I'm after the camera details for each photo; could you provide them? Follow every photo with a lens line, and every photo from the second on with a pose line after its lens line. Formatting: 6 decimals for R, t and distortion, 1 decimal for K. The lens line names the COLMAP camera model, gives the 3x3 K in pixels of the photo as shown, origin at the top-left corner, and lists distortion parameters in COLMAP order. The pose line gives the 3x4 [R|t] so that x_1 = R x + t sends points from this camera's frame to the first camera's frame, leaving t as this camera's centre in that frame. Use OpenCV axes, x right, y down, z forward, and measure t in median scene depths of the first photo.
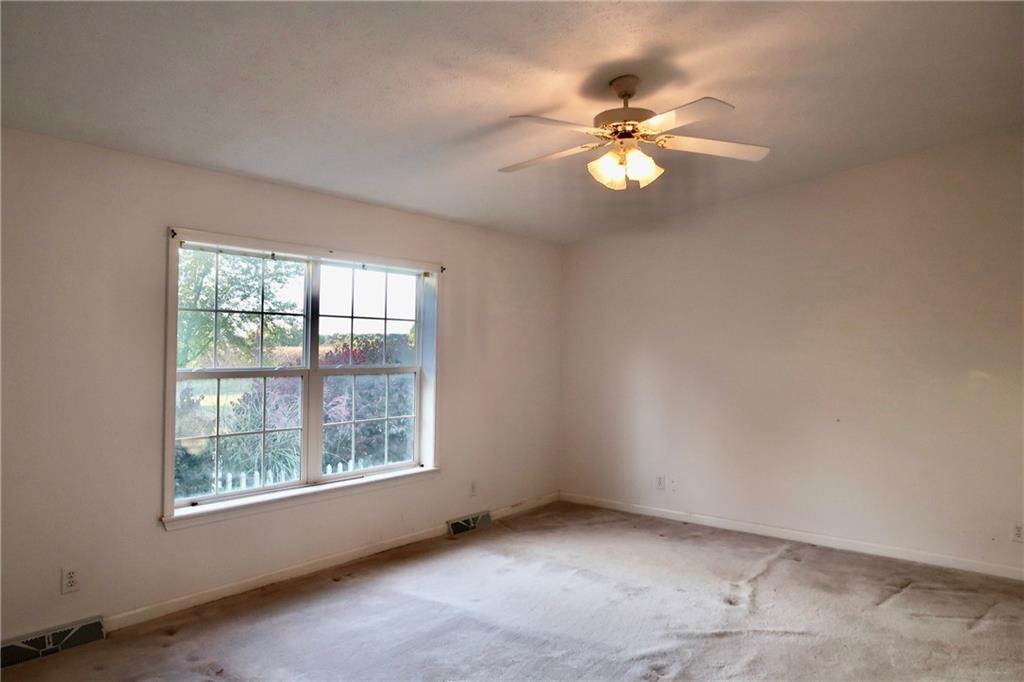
lens RADIAL K [[702.4, 0, 512.4], [0, 702.4, 346.6], [0, 0, 1]] dist [-0.025640, 0.008770]
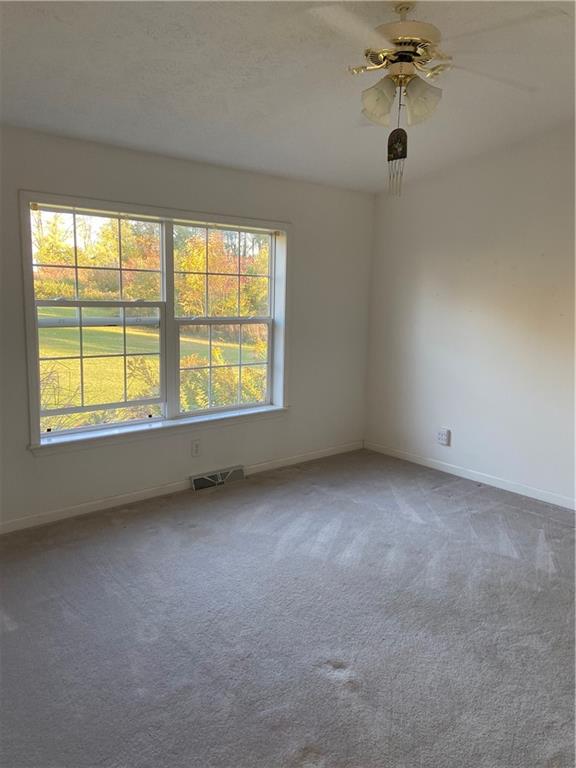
lens RADIAL K [[575.0, 0, 289.4], [0, 575.0, 379.2], [0, 0, 1]] dist [0.100024, -0.095982]
pose [[0.982165, 0.026191, -0.186189, 0.174423], [-0.000918, 0.990906, 0.134549, 0.001616], [0.188020, -0.131978, 0.973257, 0.222507]]
